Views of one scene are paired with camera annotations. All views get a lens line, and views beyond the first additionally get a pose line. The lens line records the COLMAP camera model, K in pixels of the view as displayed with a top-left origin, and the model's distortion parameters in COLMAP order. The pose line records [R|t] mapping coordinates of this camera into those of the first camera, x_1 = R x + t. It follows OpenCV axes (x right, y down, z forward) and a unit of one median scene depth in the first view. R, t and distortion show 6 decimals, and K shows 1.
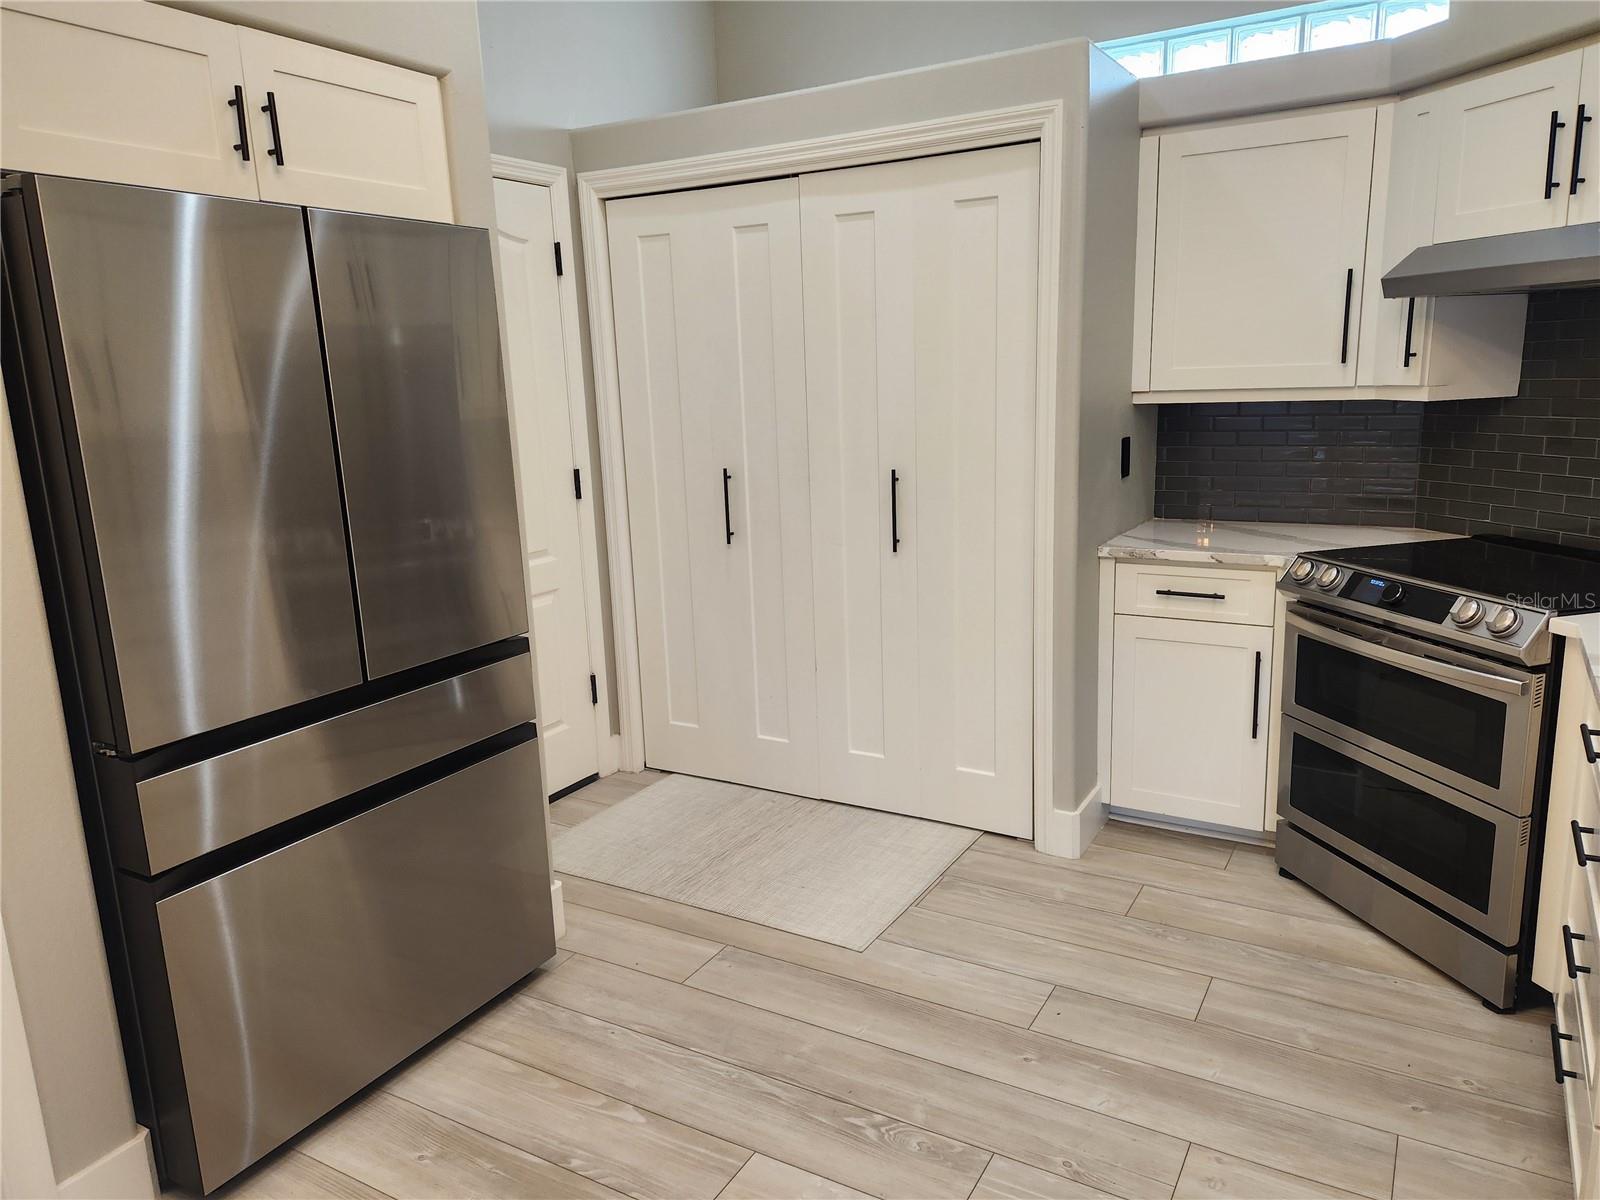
lens RADIAL K [[1100.4, 0, 801.7], [0, 1100.4, 594.0], [0, 0, 1]] dist [0.067590, -0.061467]
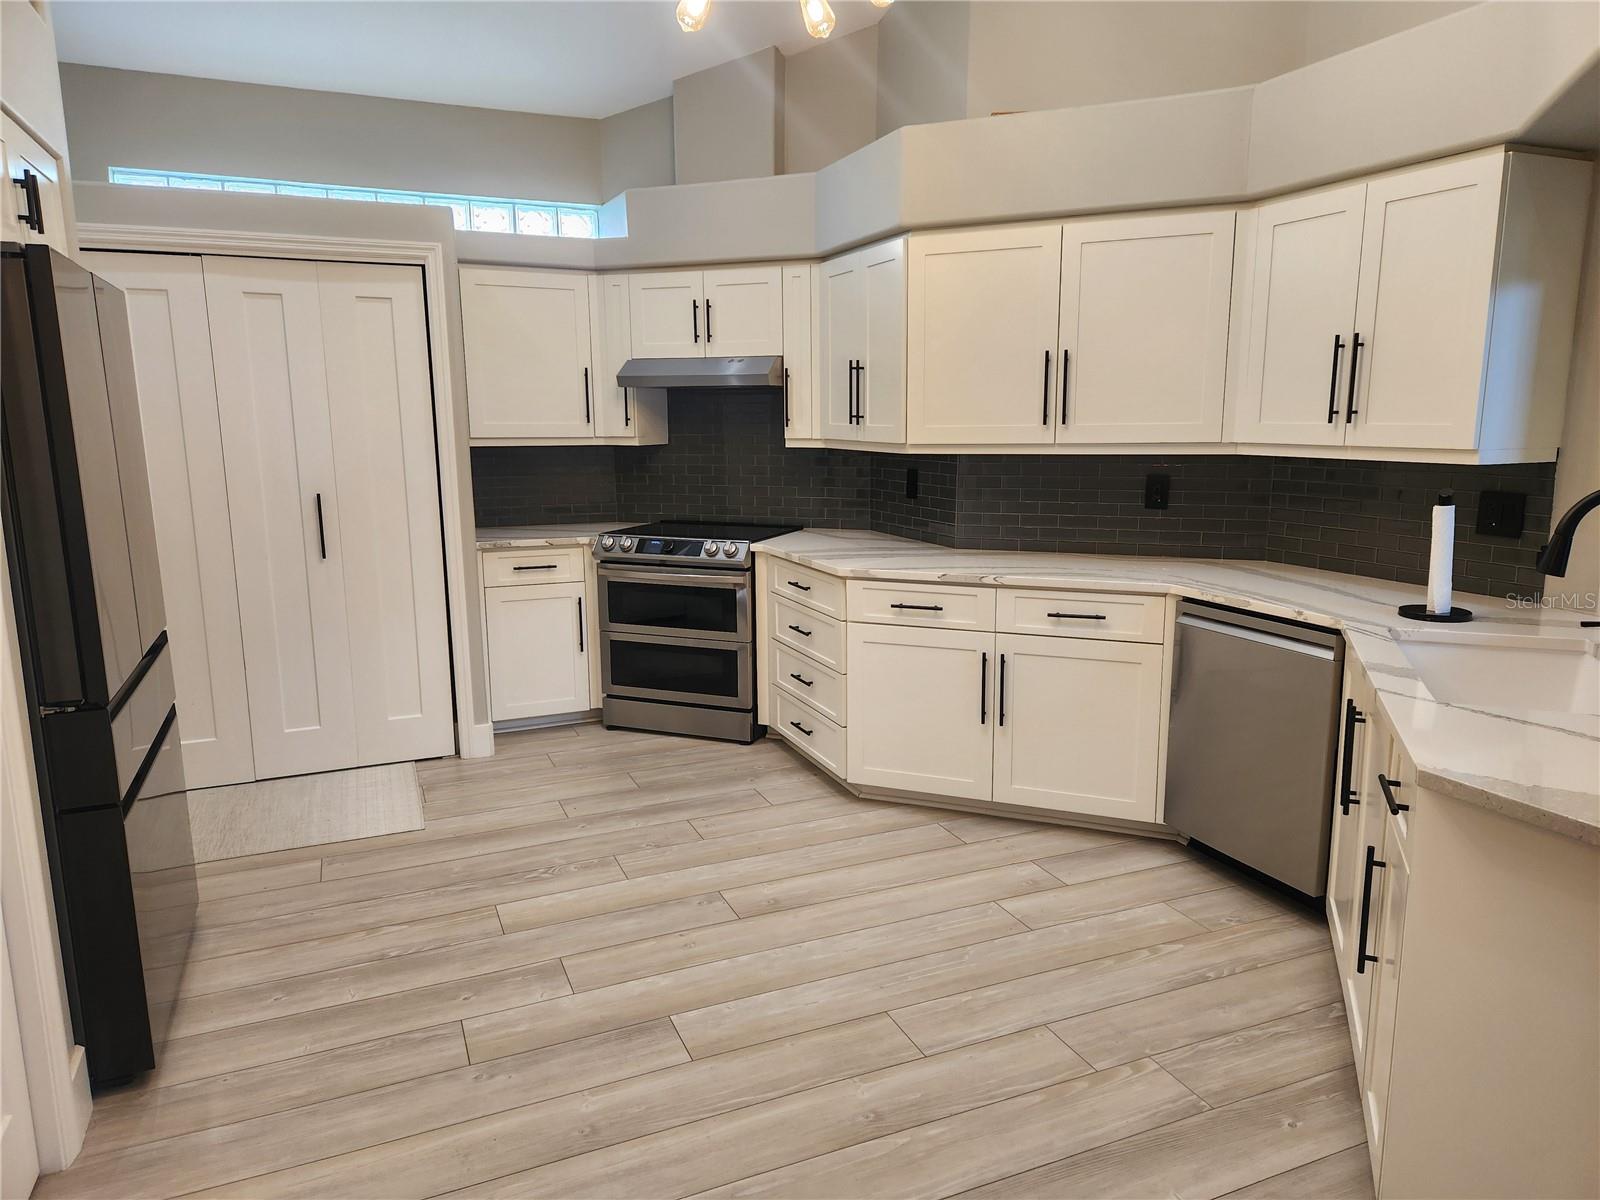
lens RADIAL K [[1100.4, 0, 808.7], [0, 1100.4, 606.5], [0, 0, 1]] dist [0.067590, -0.061467]
pose [[0.589821, -0.108503, 0.800212, -0.738155], [0.148406, 0.988619, 0.024662, 0.080766], [-0.793780, 0.104210, 0.599210, -0.252545]]
